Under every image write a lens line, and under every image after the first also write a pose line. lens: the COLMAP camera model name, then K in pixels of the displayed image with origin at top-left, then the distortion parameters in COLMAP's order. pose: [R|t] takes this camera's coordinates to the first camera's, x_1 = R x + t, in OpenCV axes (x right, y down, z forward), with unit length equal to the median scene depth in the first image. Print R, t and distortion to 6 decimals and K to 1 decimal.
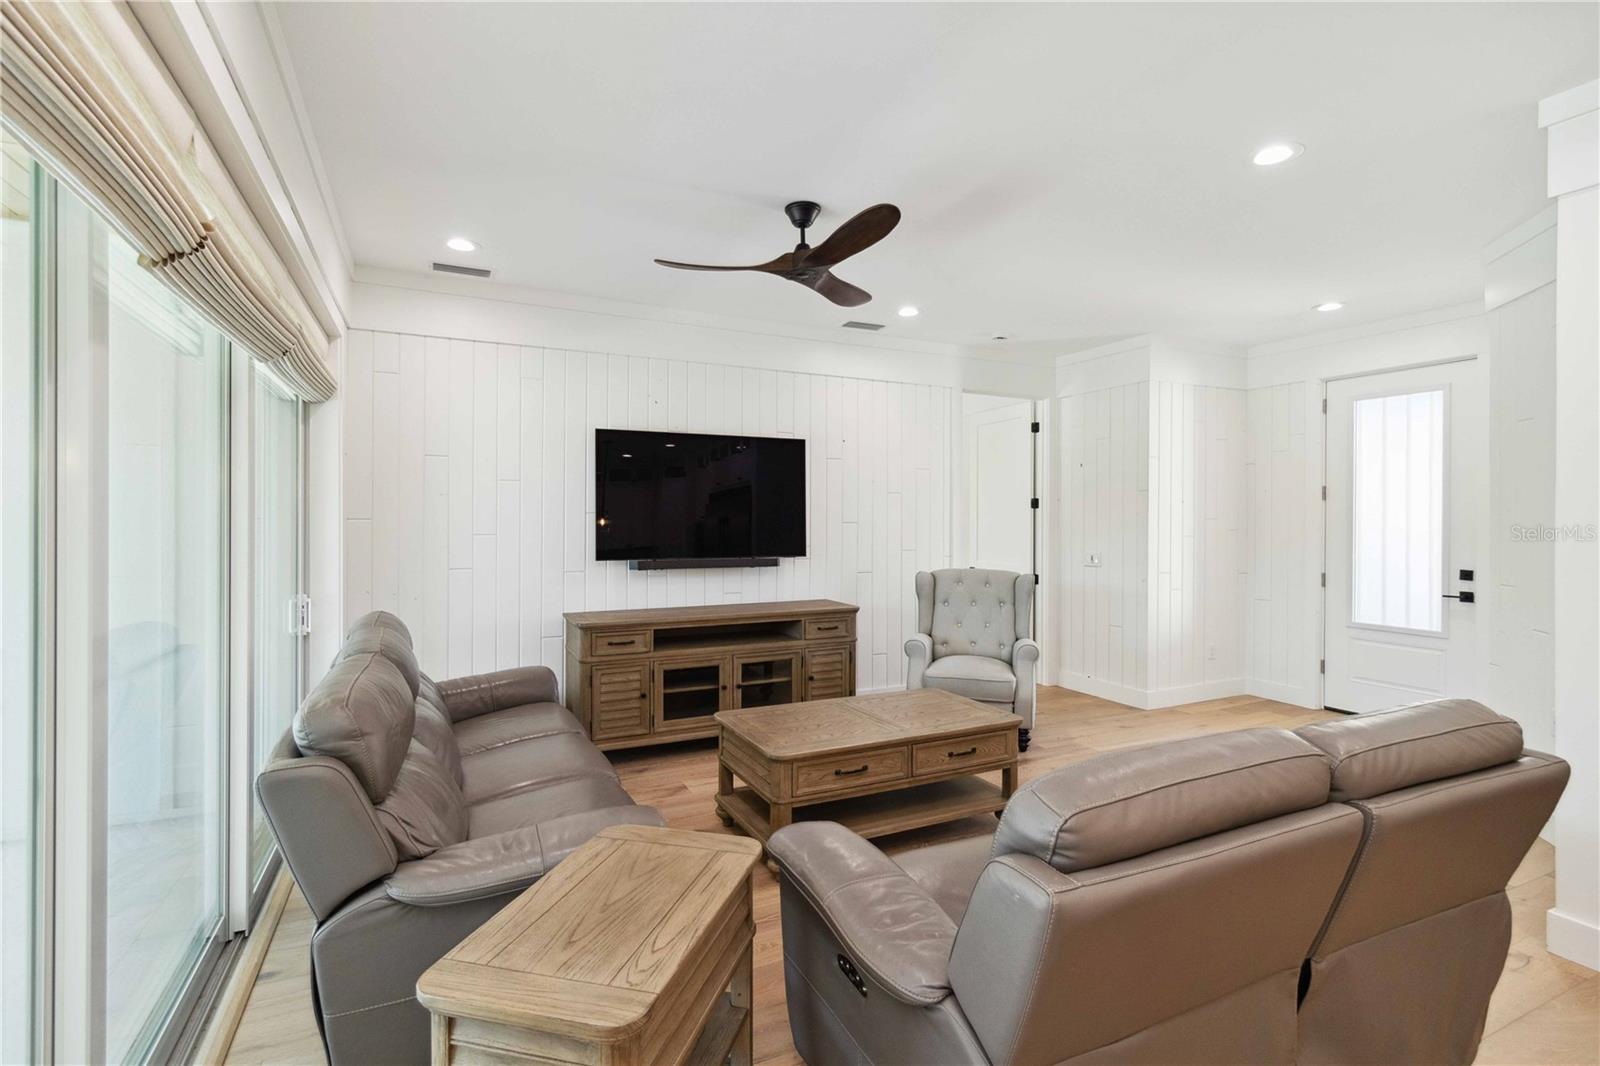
lens RADIAL K [[766.5, 0, 790.5], [0, 766.5, 521.8], [0, 0, 1]] dist [0.011410, -0.000350]
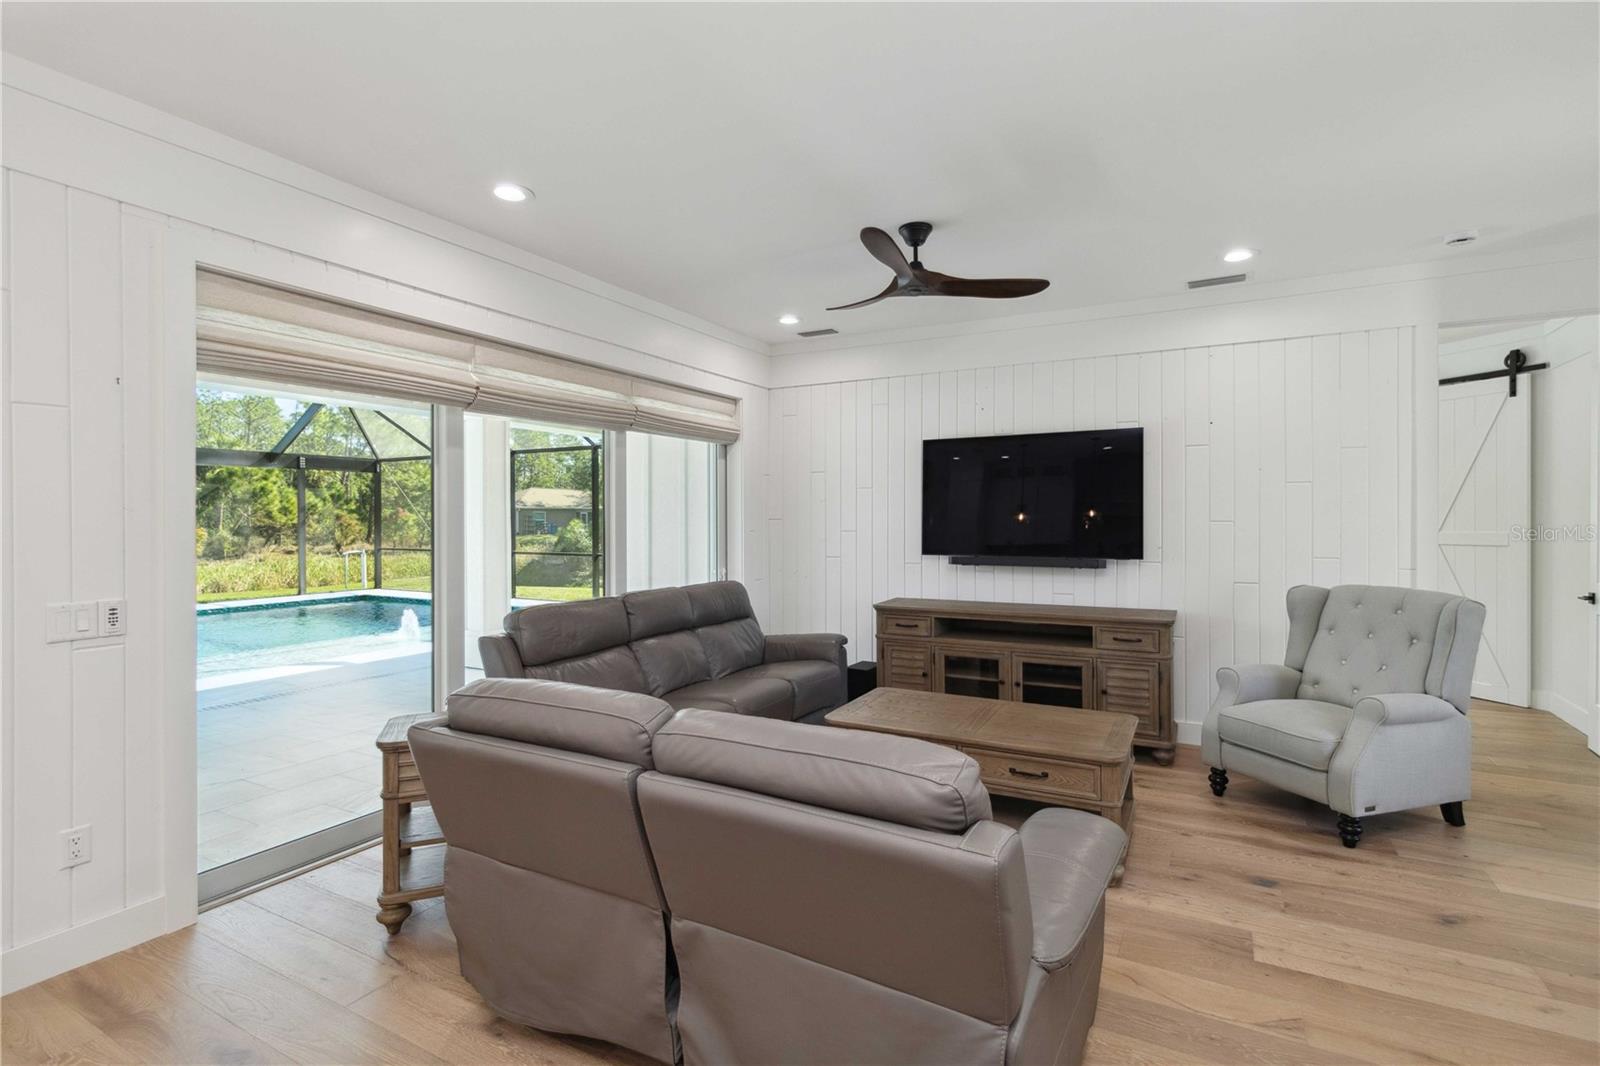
lens RADIAL K [[766.5, 0, 790.5], [0, 766.5, 521.8], [0, 0, 1]] dist [0.011410, -0.000350]
pose [[0.576455, -0.001541, -0.817128, 0.572868], [0.002477, 0.999997, -0.000139, 0.000988], [0.817125, -0.001944, 0.576457, 0.172871]]
